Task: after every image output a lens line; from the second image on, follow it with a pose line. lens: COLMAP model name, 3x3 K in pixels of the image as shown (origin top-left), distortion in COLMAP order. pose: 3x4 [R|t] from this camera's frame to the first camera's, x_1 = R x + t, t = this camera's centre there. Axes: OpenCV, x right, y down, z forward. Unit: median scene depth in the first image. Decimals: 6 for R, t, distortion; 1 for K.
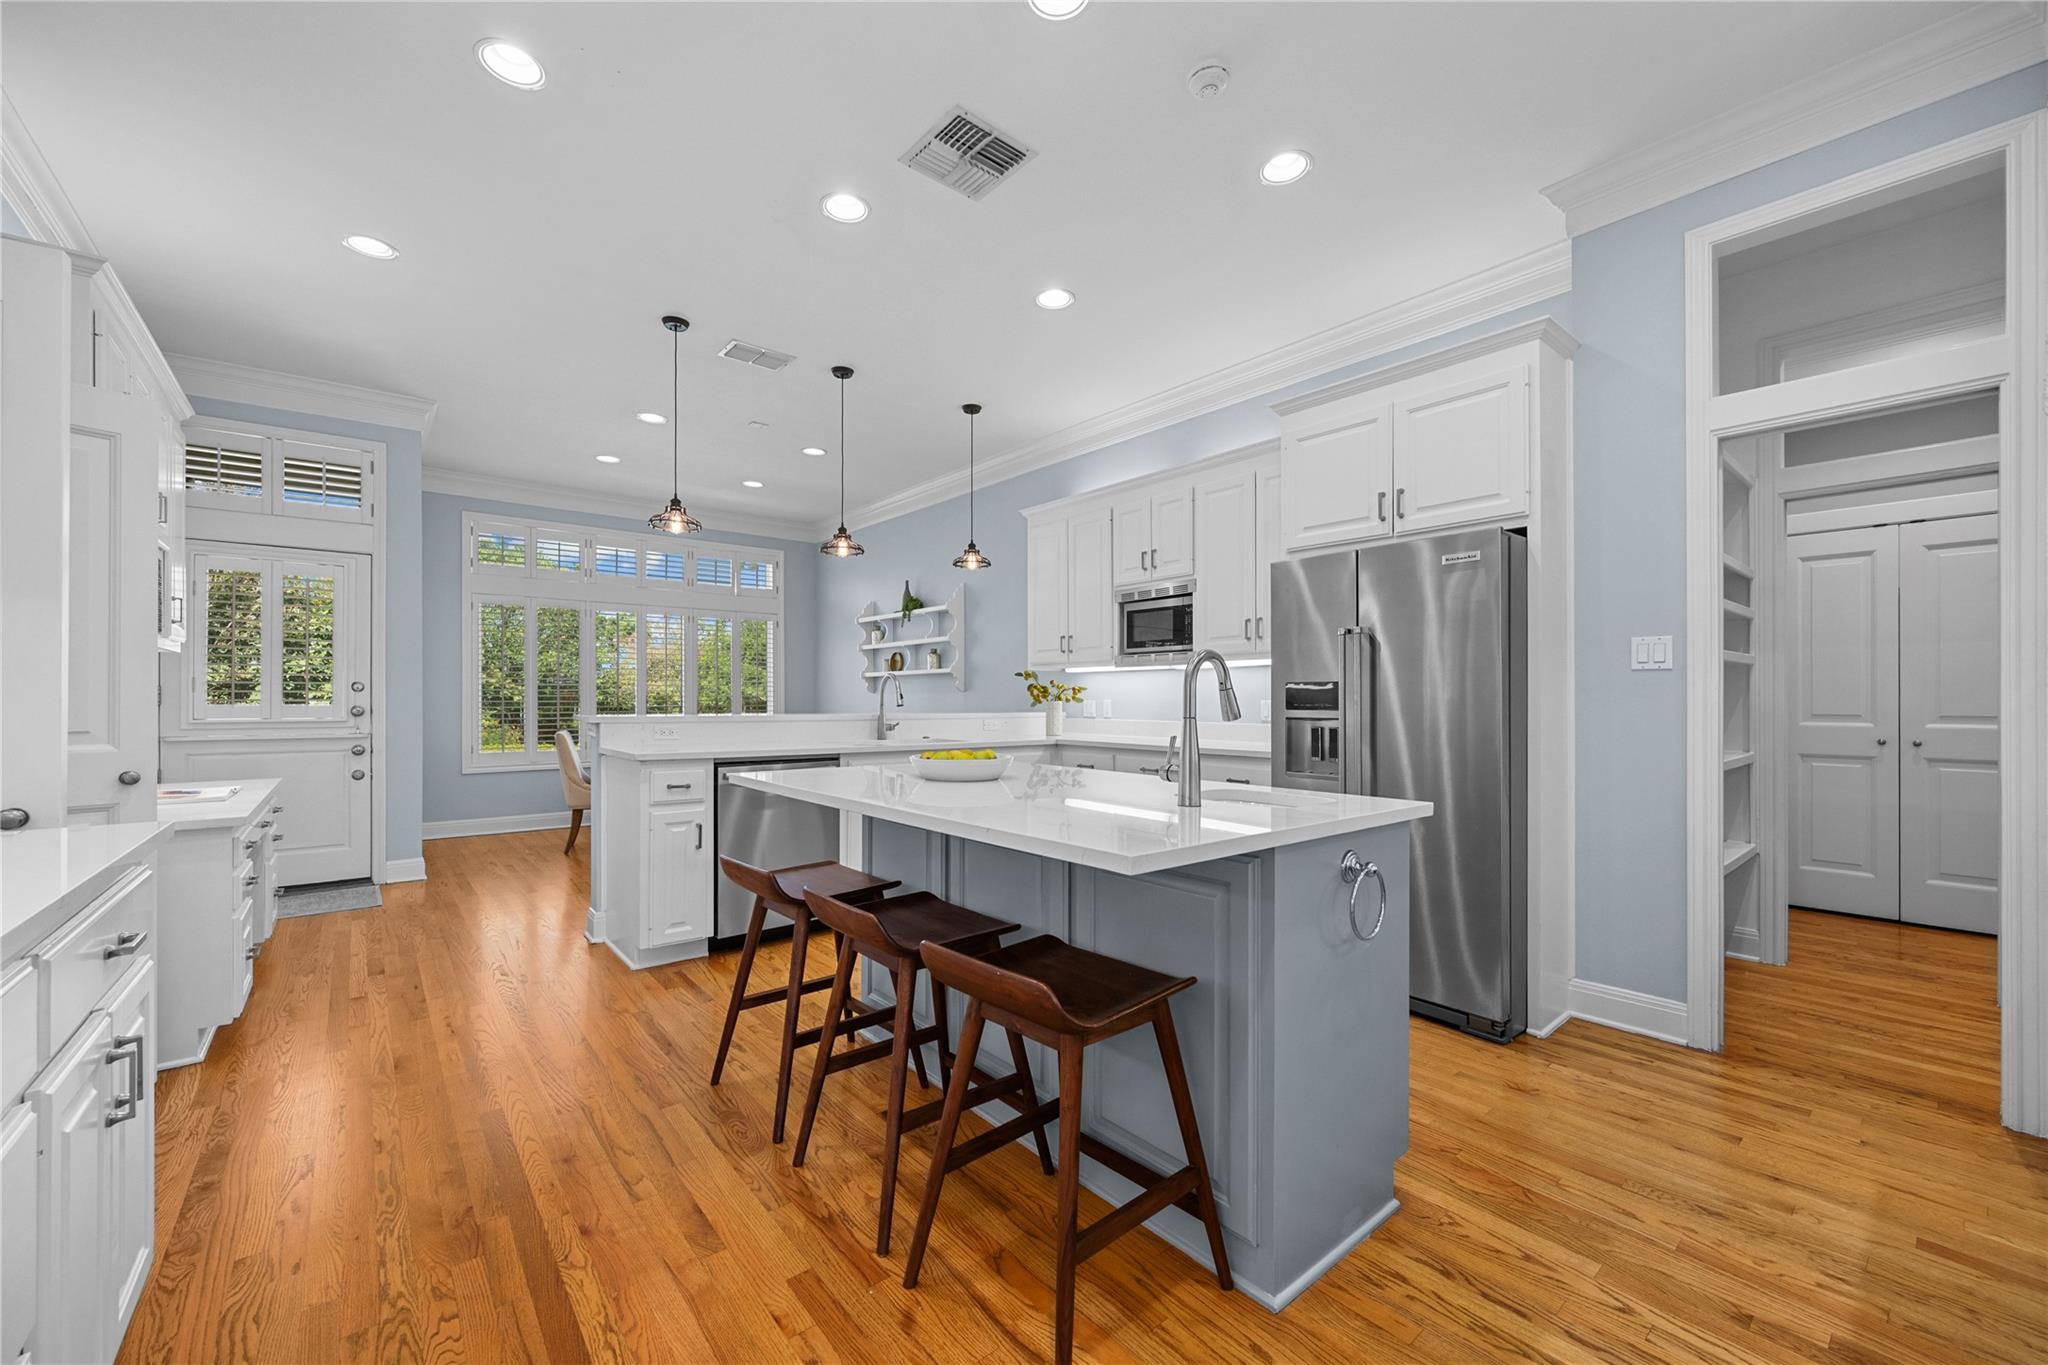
lens RADIAL K [[808.8, 0, 1024.2], [0, 808.8, 675.2], [0, 0, 1]] dist [0.000572, 0.000031]
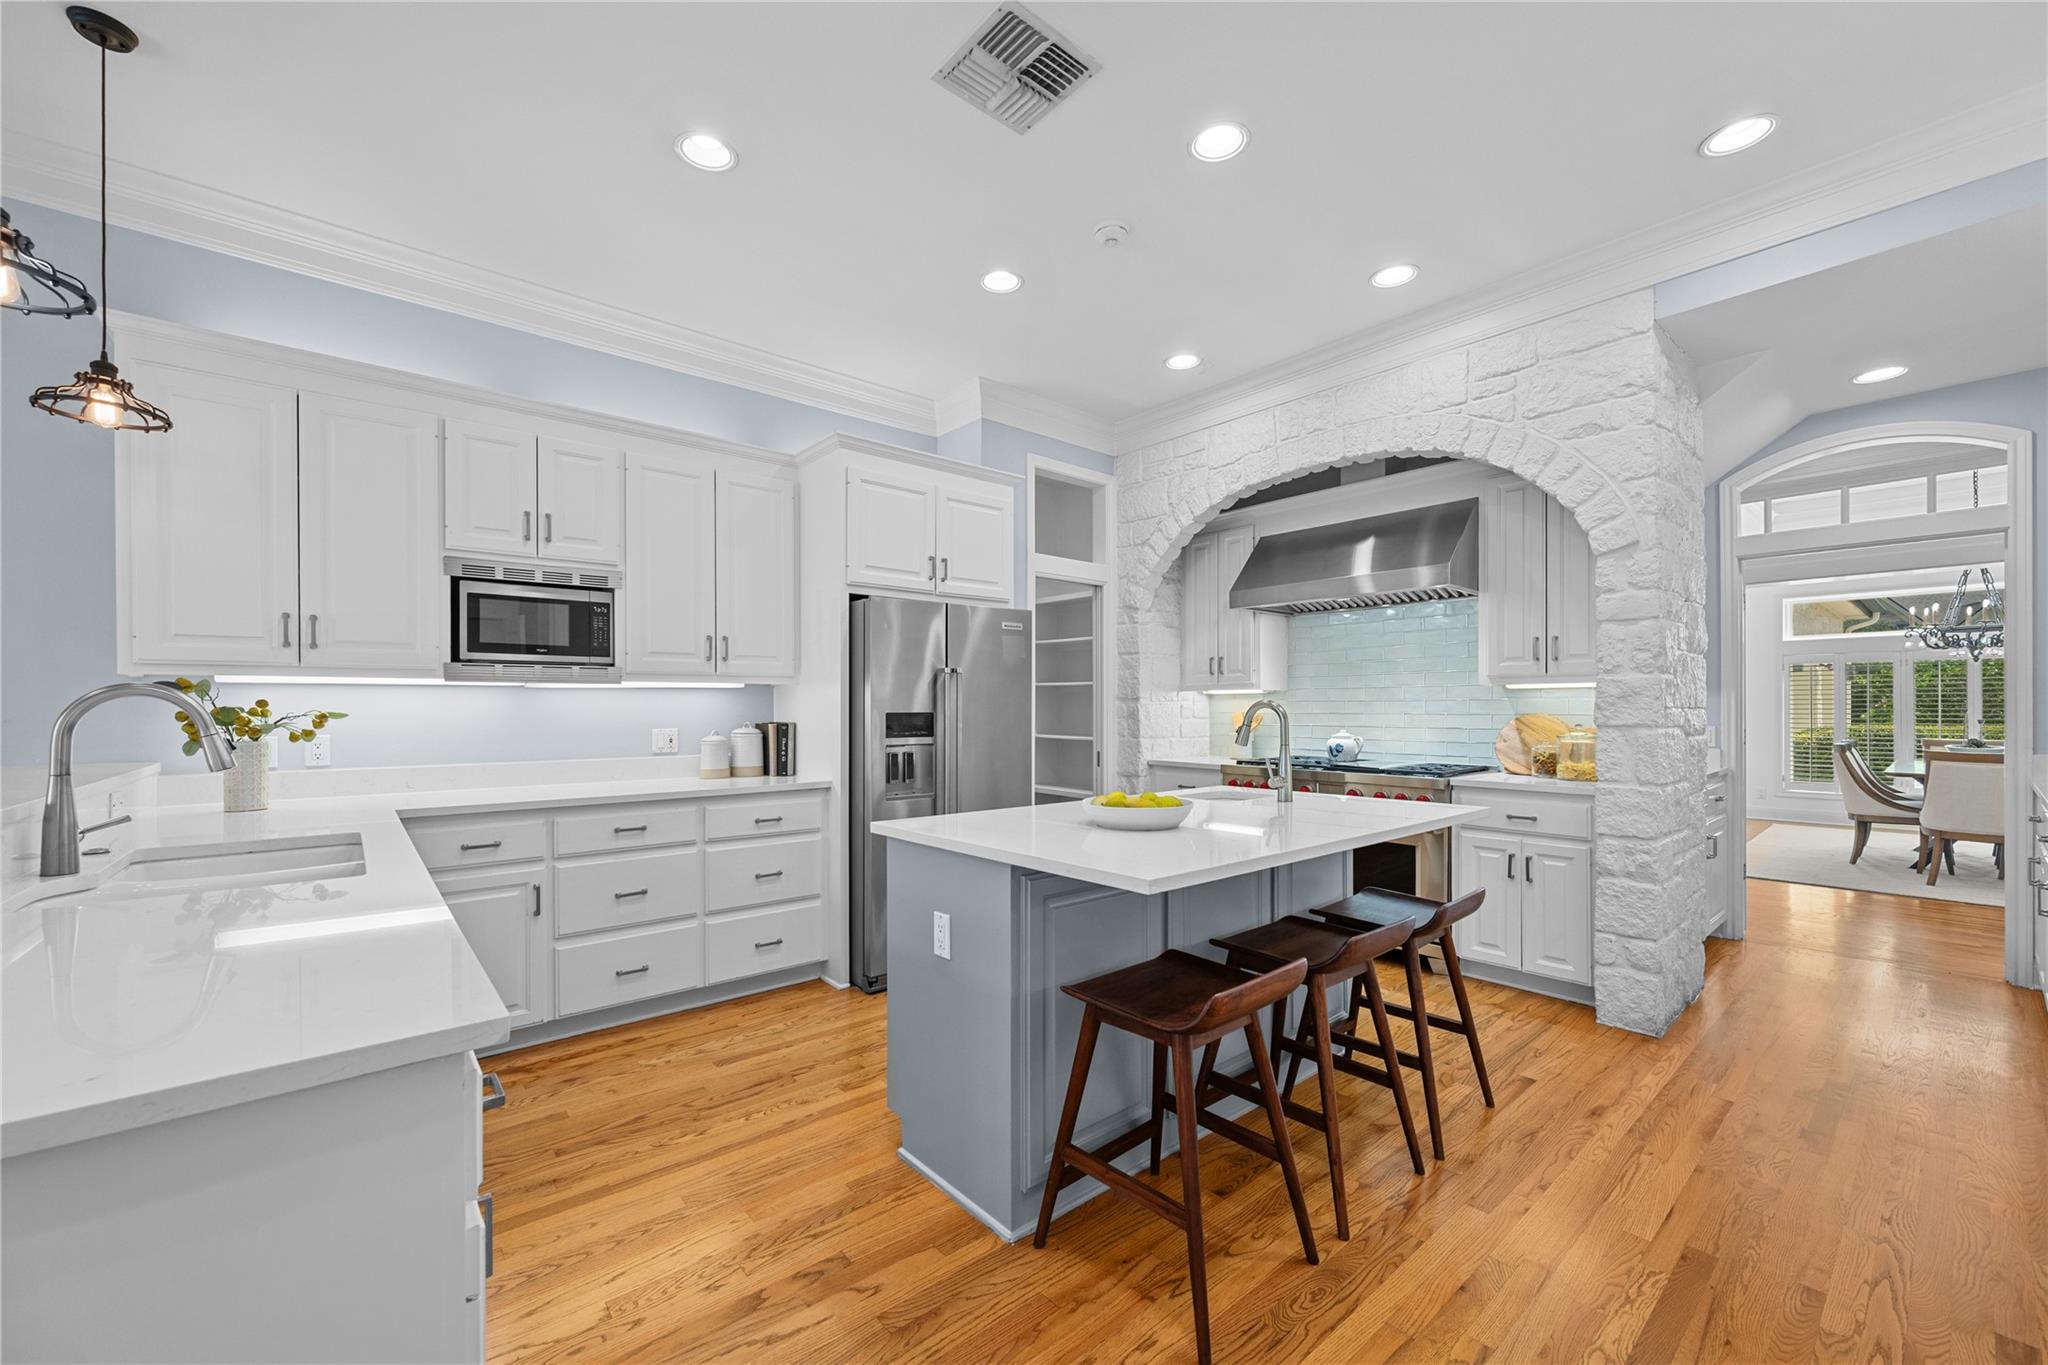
lens RADIAL K [[799.4, 0, 1016.8], [0, 799.4, 691.2], [0, 0, 1]] dist [-0.002189, -0.000181]
pose [[-0.009012, 0.012234, 0.999885, -0.536721], [-0.031104, 0.999438, -0.012509, -0.008564], [-0.999476, -0.031213, -0.008627, 0.618407]]
